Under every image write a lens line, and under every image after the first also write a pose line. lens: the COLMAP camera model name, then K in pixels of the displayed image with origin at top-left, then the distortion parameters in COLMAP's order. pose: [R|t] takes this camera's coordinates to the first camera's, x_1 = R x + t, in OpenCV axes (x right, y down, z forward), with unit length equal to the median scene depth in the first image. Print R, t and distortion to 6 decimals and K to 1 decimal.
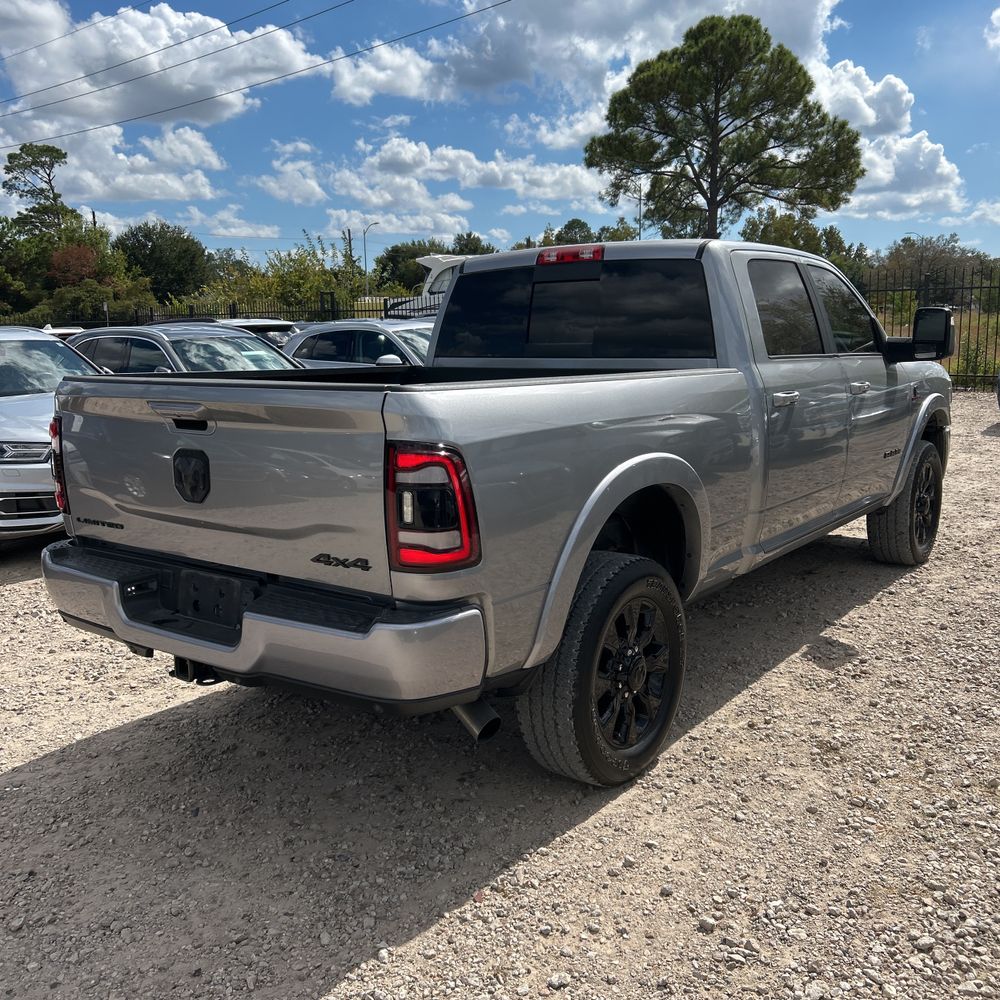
lens RADIAL K [[1015.3, 0, 483.9], [0, 1015.3, 501.3], [0, 0, 1]] dist [0.010966, 0.000000]
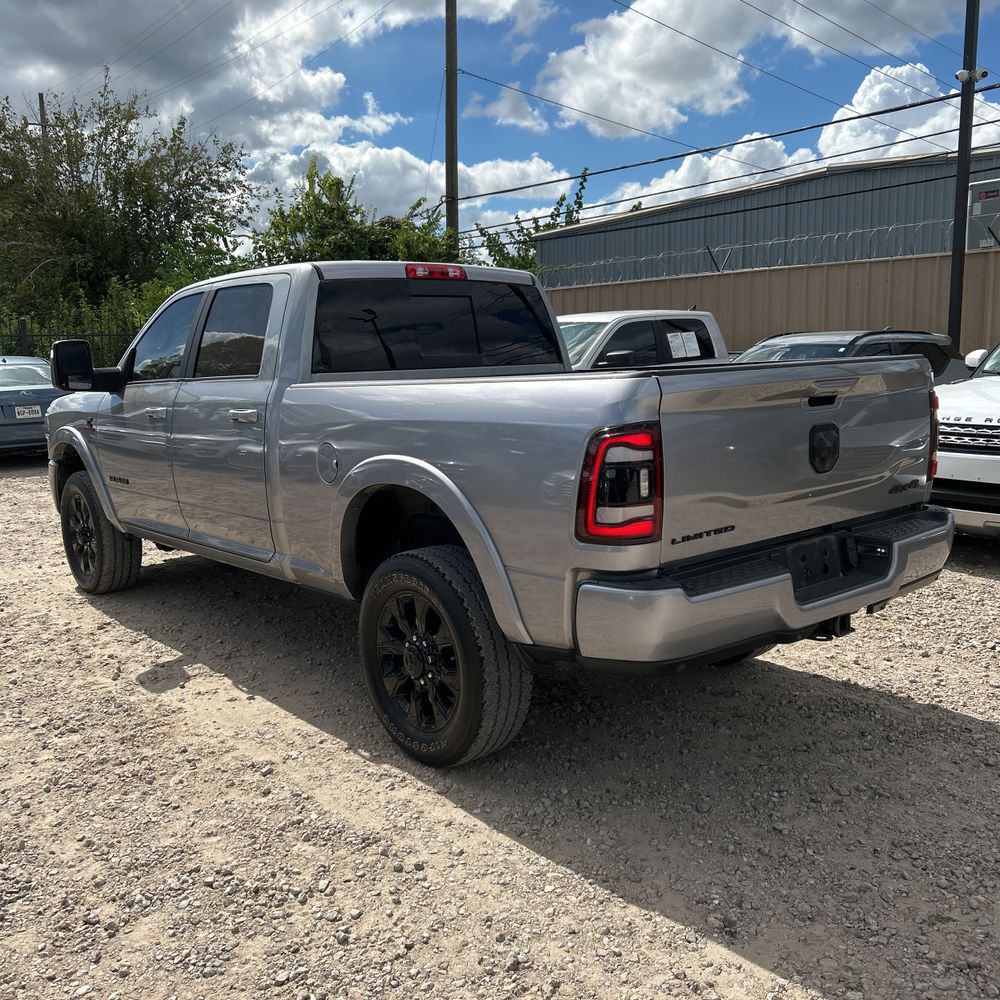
lens RADIAL K [[1015.3, 0, 505.2], [0, 1015.3, 495.5], [0, 0, 1]] dist [0.010966, 0.000000]
pose [[0.202390, -0.126061, 0.971157, -0.106588], [0.196576, 0.976726, 0.085818, -0.010180], [-0.959373, 0.173537, 0.222460, 0.081851]]
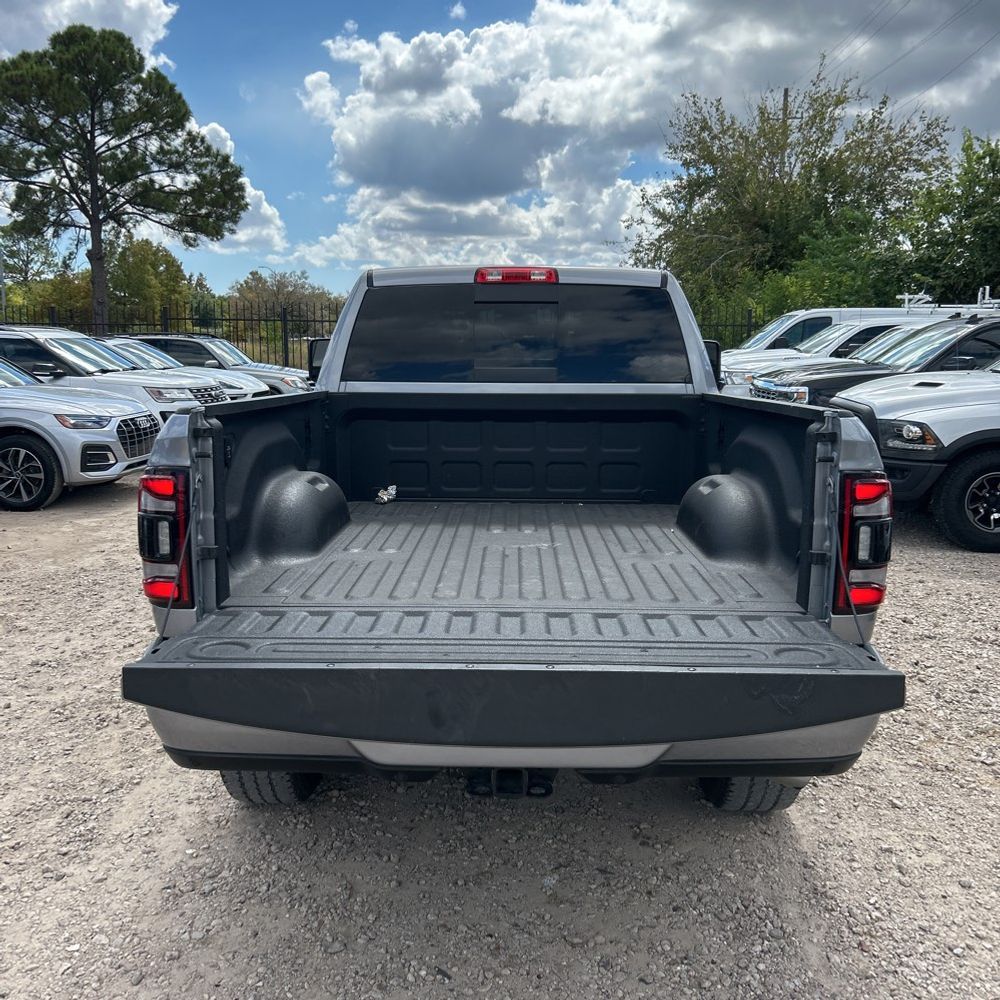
lens RADIAL K [[1015.3, 0, 496.2], [0, 1015.3, 502.6], [0, 0, 1]] dist [0.010966, 0.000000]
pose [[0.804203, -0.066320, 0.590643, -0.056340], [0.080788, 0.996729, 0.001919, -0.003782], [-0.588839, 0.046173, 0.806931, 0.028425]]
